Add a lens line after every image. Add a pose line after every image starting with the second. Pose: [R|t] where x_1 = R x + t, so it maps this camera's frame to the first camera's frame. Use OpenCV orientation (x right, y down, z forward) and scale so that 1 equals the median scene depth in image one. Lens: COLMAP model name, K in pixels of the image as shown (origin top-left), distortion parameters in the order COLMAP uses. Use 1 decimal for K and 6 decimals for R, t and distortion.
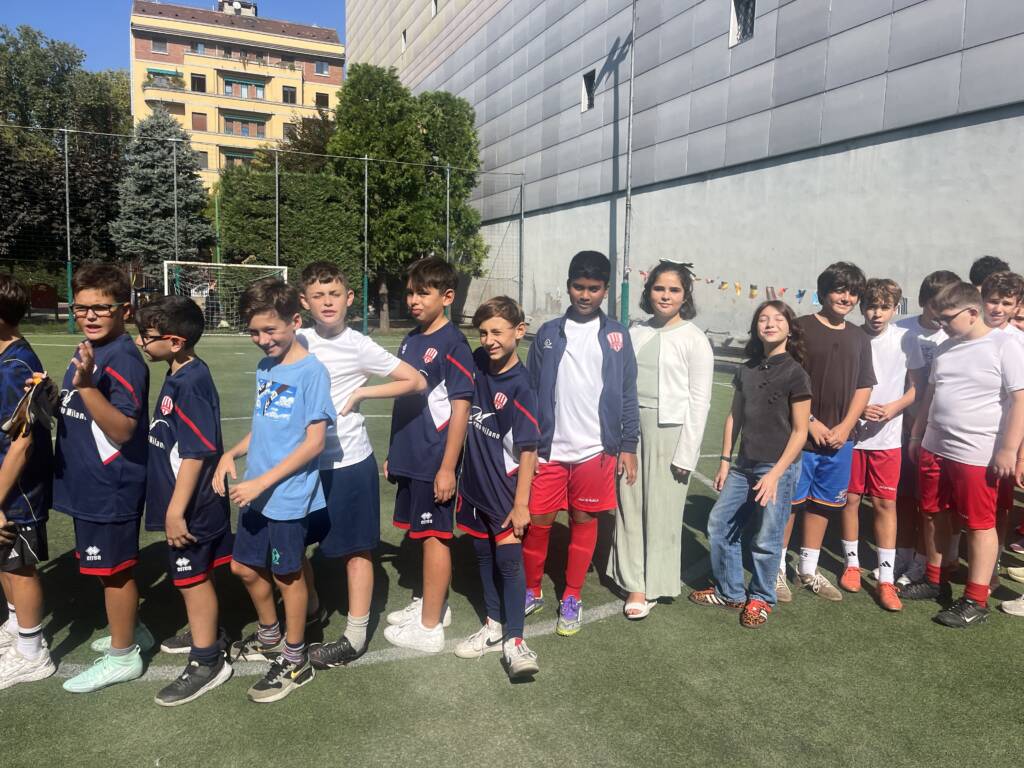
lens RADIAL K [[787.8, 0, 517.5], [0, 787.8, 382.8], [0, 0, 1]] dist [0.068093, -0.085426]
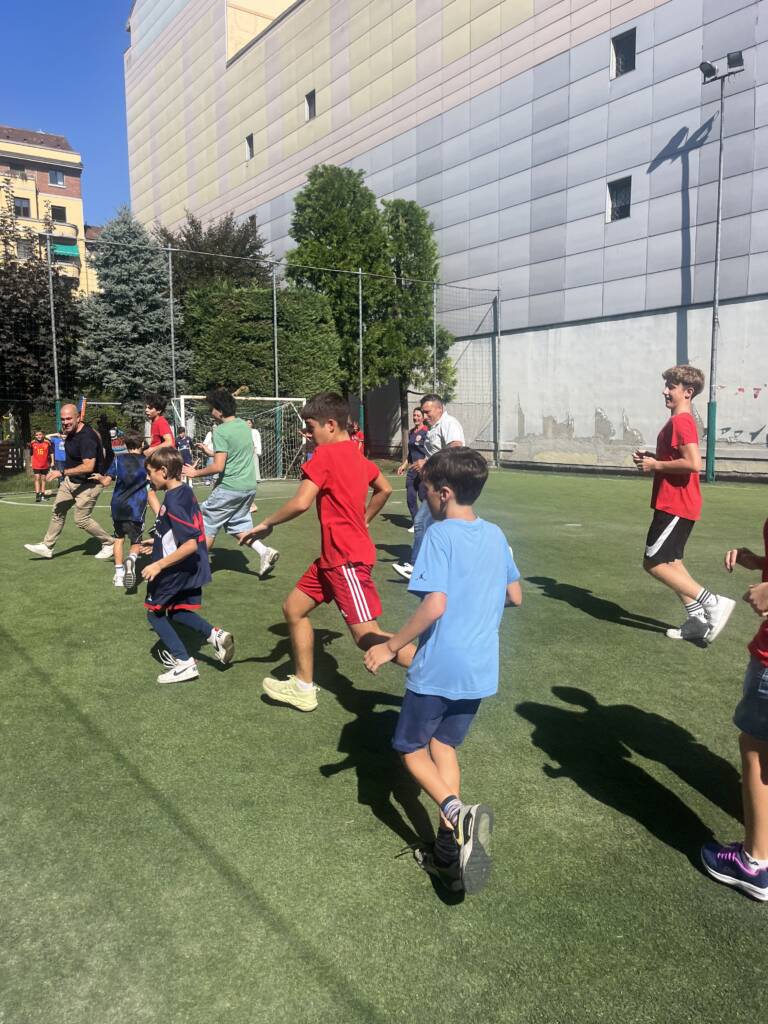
lens RADIAL K [[787.8, 0, 384.8], [0, 787.8, 513.4], [0, 0, 1]] dist [0.068093, -0.085426]
pose [[0.971874, -0.065661, 0.226161, -0.391032], [0.064026, 0.997842, 0.014563, -0.026277], [-0.226629, 0.000326, 0.973981, 0.134677]]
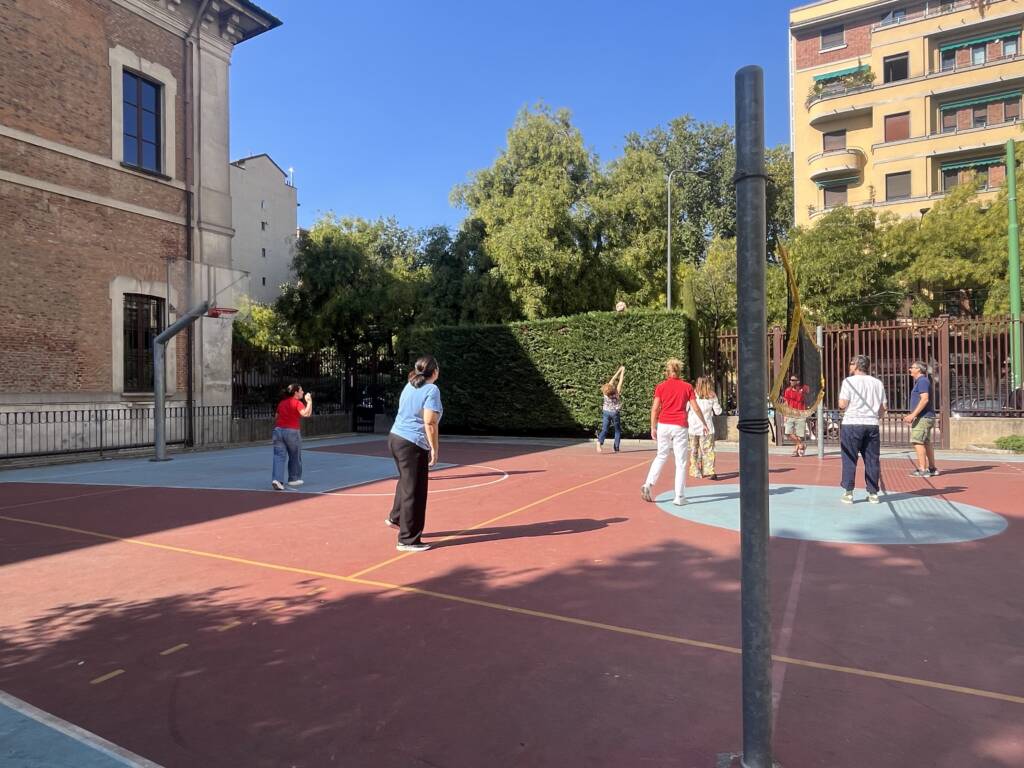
lens RADIAL K [[616.3, 0, 507.6], [0, 616.3, 386.2], [0, 0, 1]] dist [0.000918, -0.001092]
pose [[0.628186, -0.033888, -0.777325, -0.707841], [-0.046028, 0.995683, -0.080605, -0.228083], [0.776700, 0.086414, 0.623914, 1.524414]]
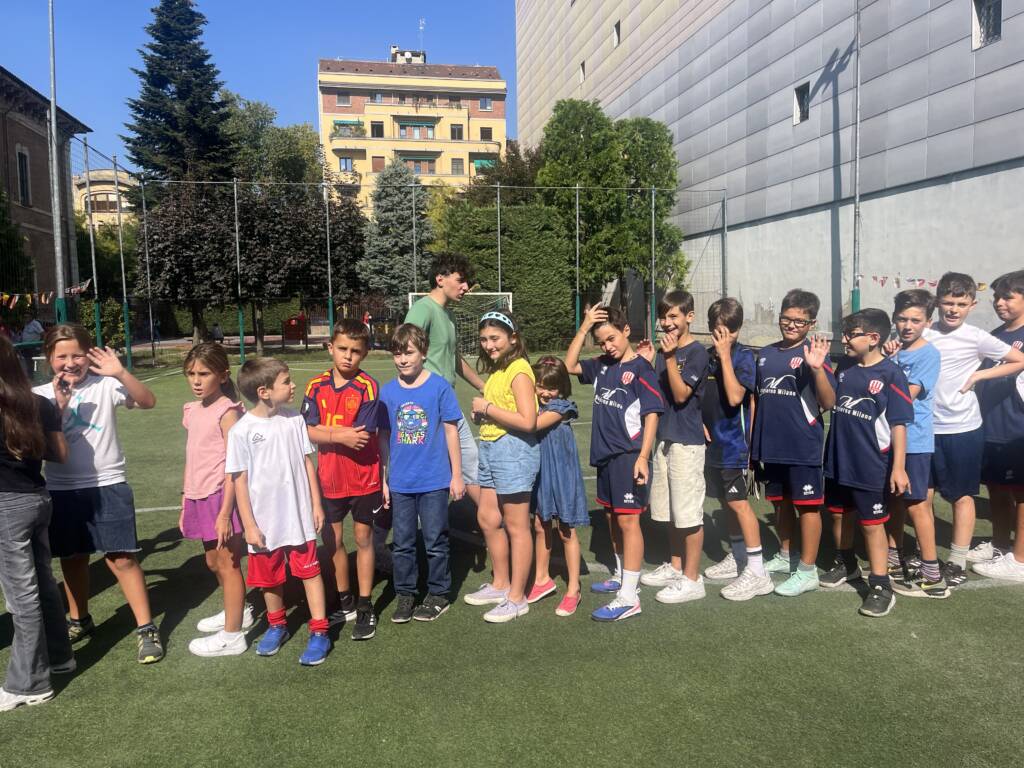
lens RADIAL K [[787.8, 0, 505.3], [0, 787.8, 377.6], [0, 0, 1]] dist [0.068093, -0.085426]
pose [[0.980318, -0.030183, -0.195104, -0.087474], [0.024384, 0.999189, -0.032059, 0.005030], [0.195914, 0.026671, 0.980258, -0.057563]]
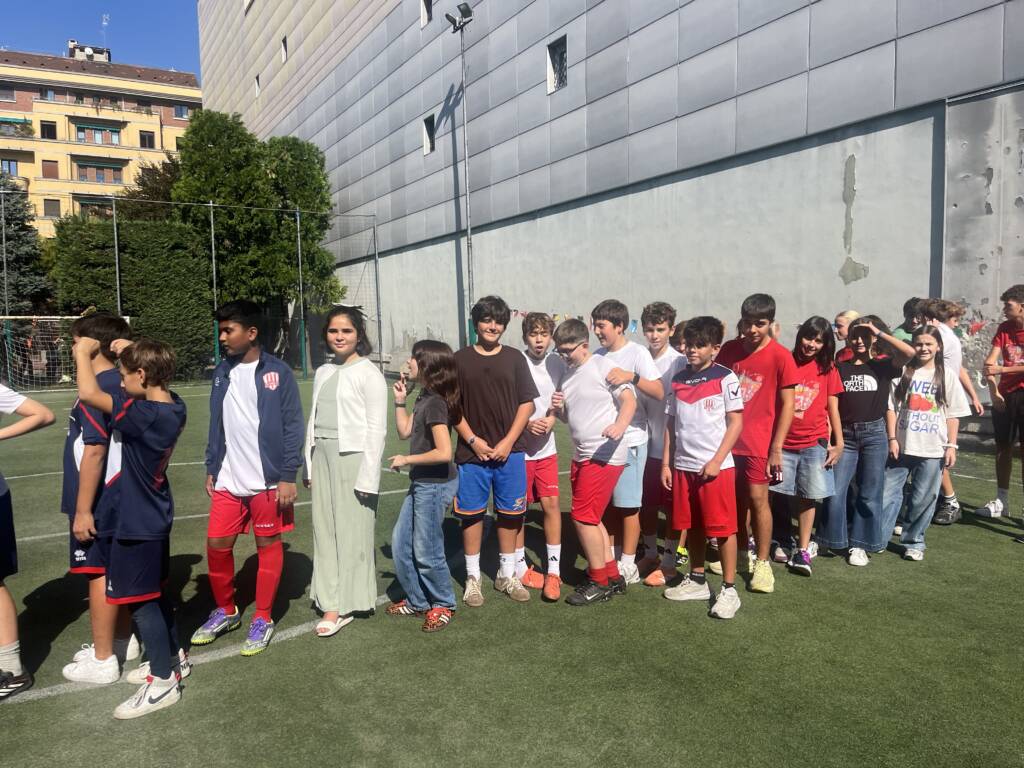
lens RADIAL K [[787.8, 0, 504.0], [0, 787.8, 385.2], [0, 0, 1]] dist [0.068093, -0.085426]
pose [[0.991340, -0.054023, 0.119696, 0.042066], [0.058990, 0.997522, -0.038350, 0.002154], [-0.117327, 0.045079, 0.992070, -0.017977]]
